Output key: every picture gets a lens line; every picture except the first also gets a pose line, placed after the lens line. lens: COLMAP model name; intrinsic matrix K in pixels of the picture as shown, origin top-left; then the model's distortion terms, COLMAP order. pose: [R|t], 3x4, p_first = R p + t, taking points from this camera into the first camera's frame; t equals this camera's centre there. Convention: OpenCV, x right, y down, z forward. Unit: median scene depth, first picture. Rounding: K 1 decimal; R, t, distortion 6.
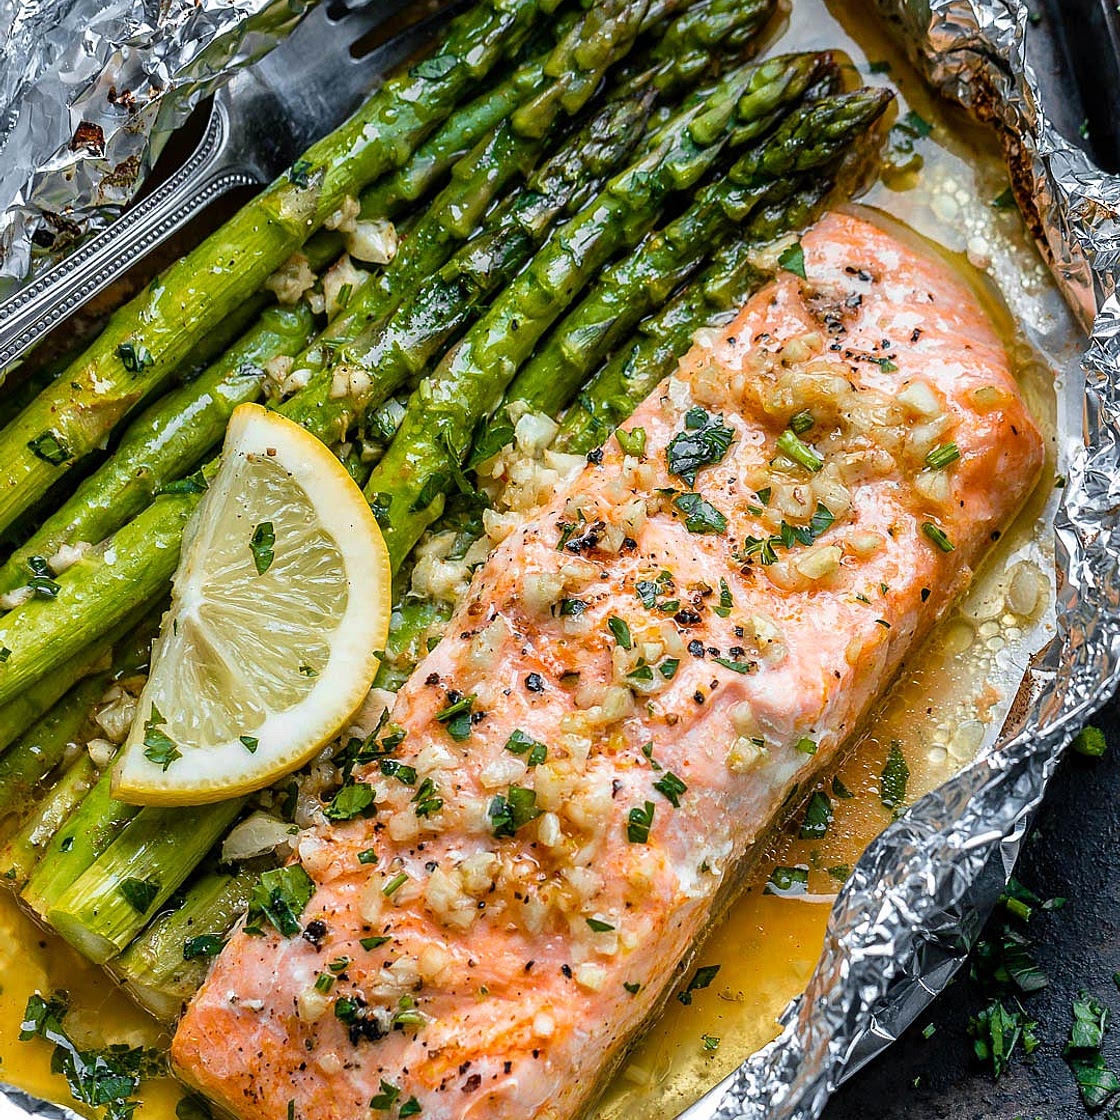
lens RADIAL K [[8068.8, 0, 557.2], [0, 8068.8, 562.4], [0, 0, 1]] dist [-0.886587, 0.000000]
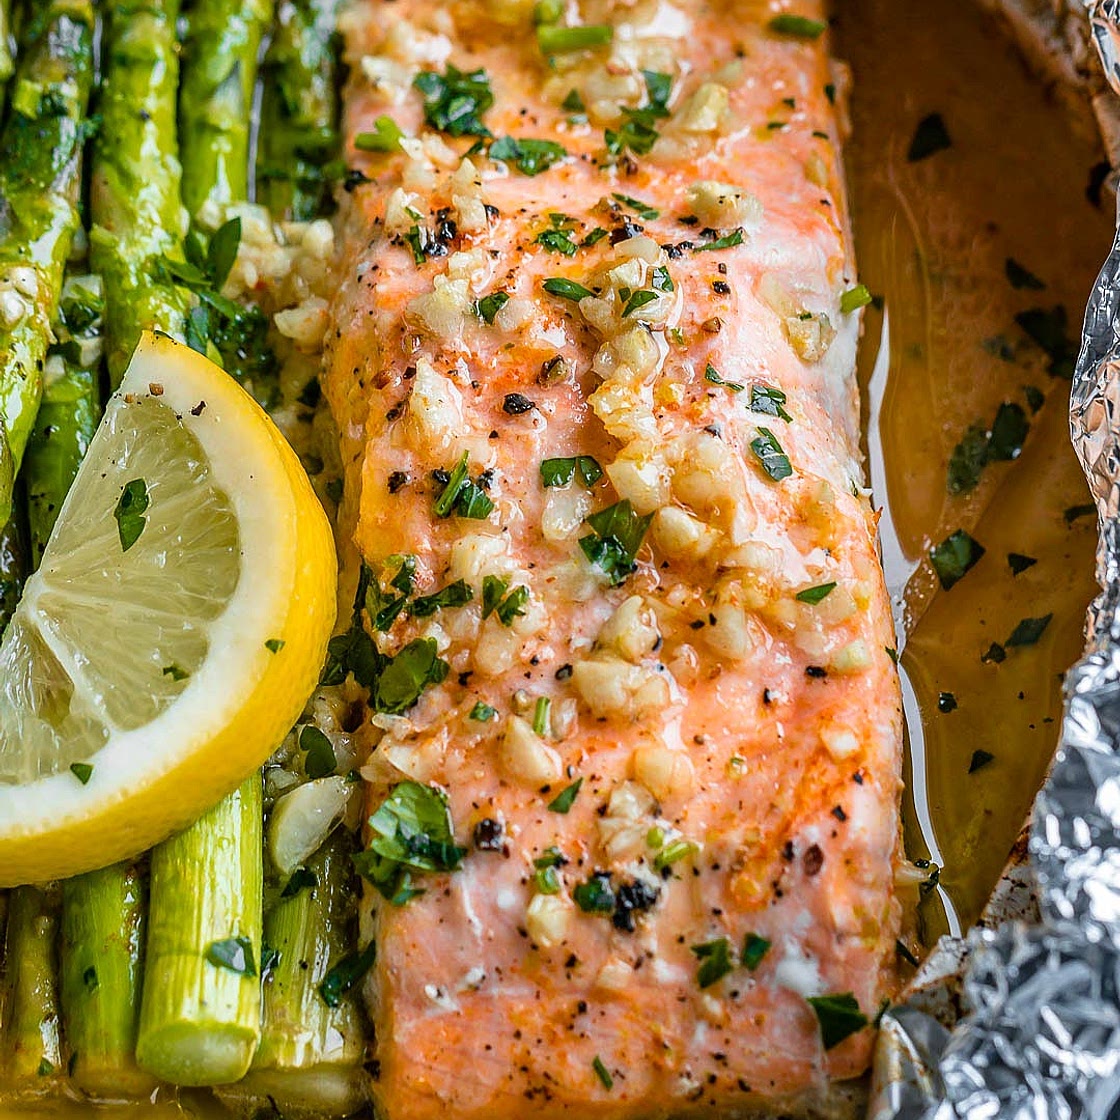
lens RADIAL K [[8068.8, 0, 559.6], [0, 8068.8, 558.8], [0, 0, 1]] dist [-0.886587, 0.000000]
pose [[0.780987, -0.511052, 0.359005, -0.263669], [0.579932, 0.806771, -0.113138, 0.109152], [-0.231815, 0.296558, 0.926453, 0.343839]]
